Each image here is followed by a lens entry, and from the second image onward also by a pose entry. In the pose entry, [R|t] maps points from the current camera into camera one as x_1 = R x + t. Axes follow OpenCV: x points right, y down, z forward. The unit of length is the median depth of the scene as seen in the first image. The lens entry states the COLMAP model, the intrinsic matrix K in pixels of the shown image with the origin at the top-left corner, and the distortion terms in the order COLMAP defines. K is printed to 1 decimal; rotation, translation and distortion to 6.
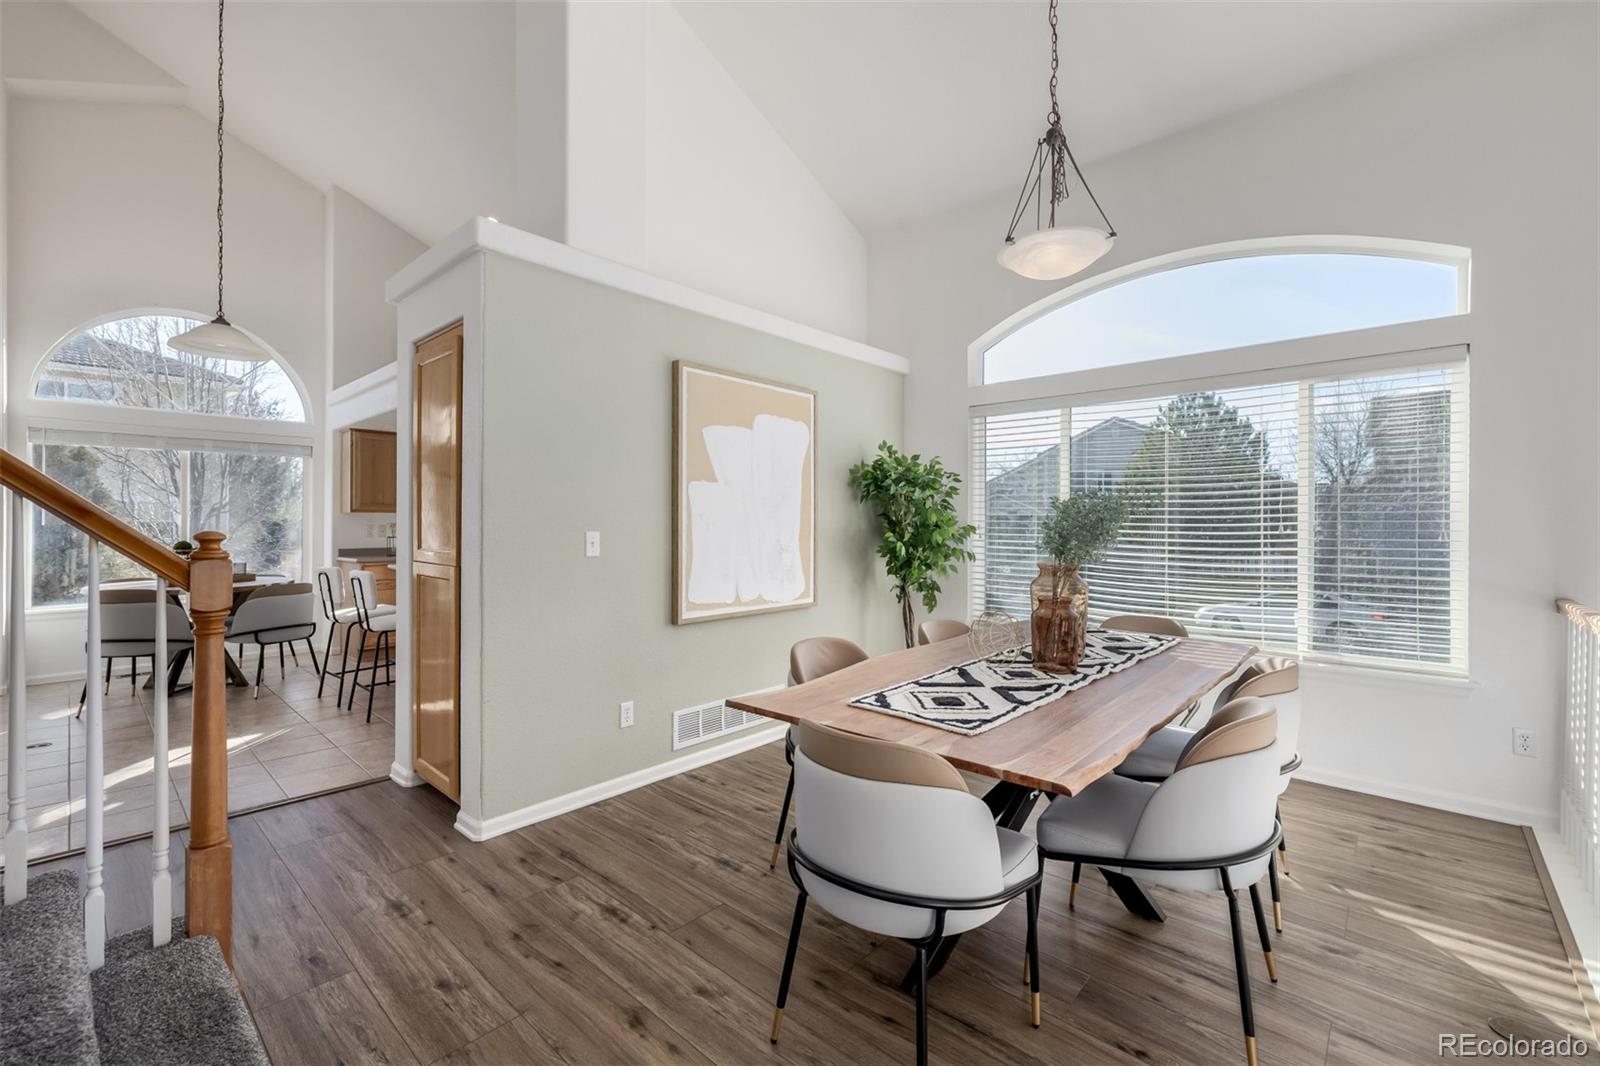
lens RADIAL K [[674.5, 0, 801.9], [0, 674.5, 523.6], [0, 0, 1]] dist [-0.000910, 0.000219]
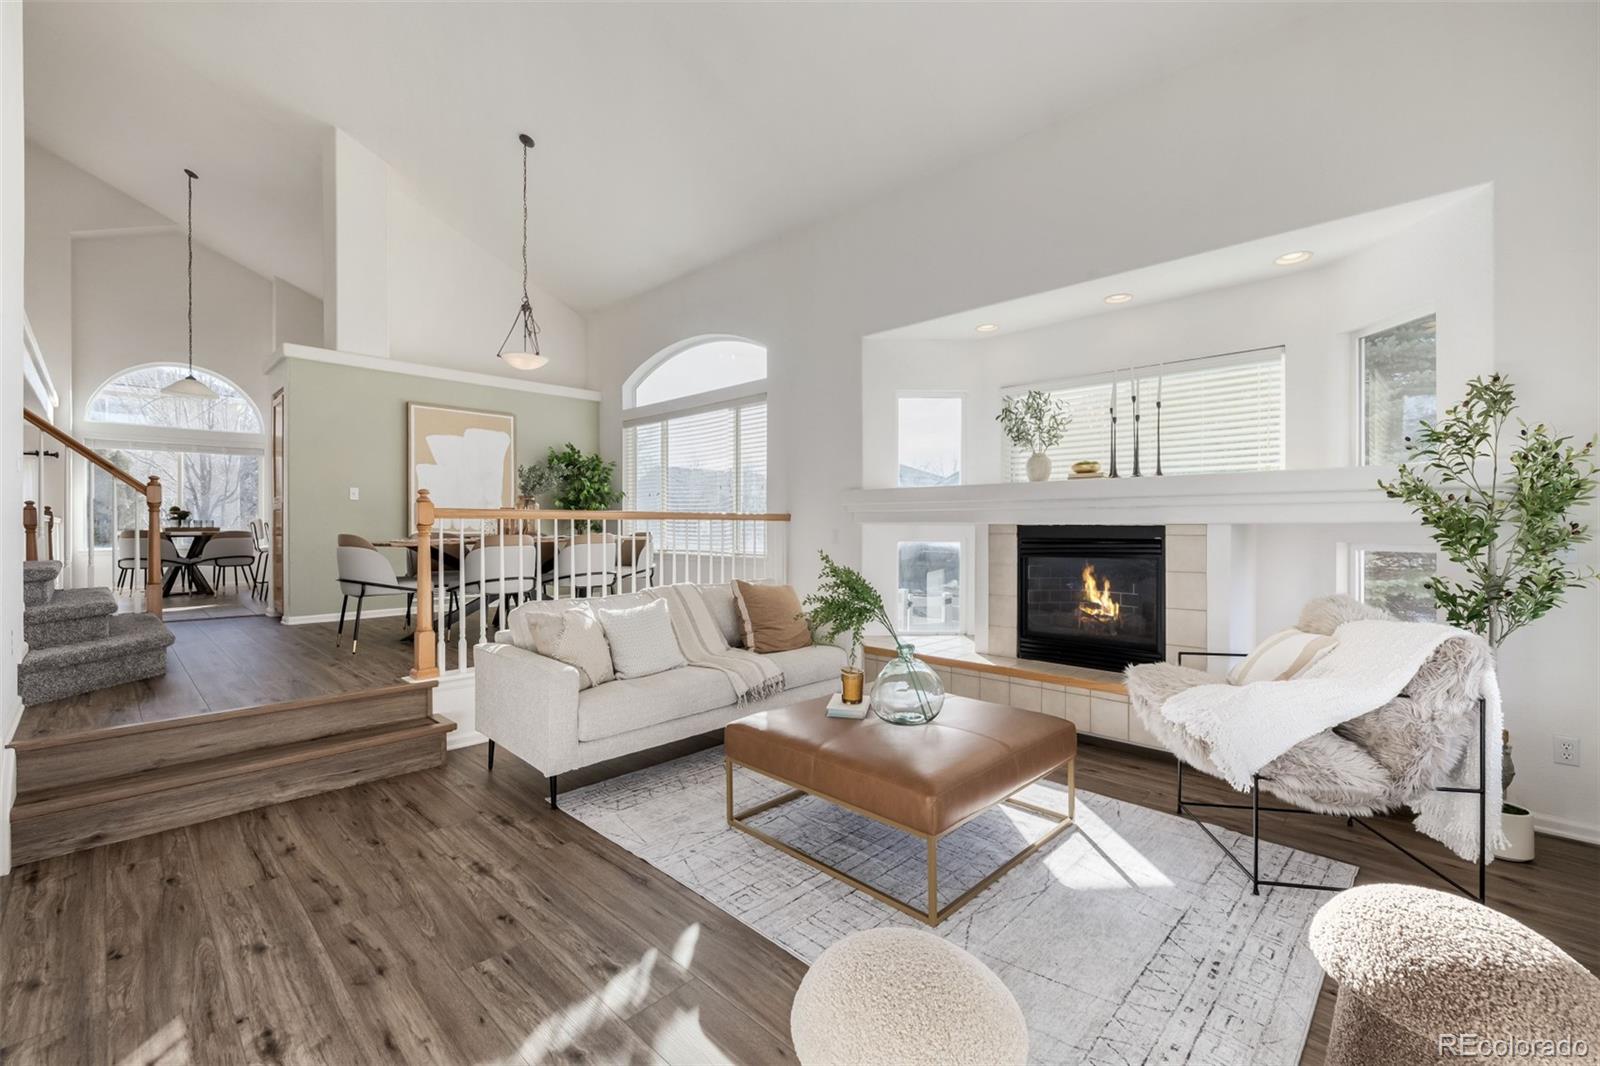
lens RADIAL K [[681.3, 0, 800.6], [0, 681.3, 527.3], [0, 0, 1]] dist [0.000989, 0.000031]
pose [[0.999354, -0.003611, -0.035755, 0.715510], [0.003642, 0.999993, 0.000805, 0.086388], [0.035752, -0.000935, 0.999360, -0.654708]]
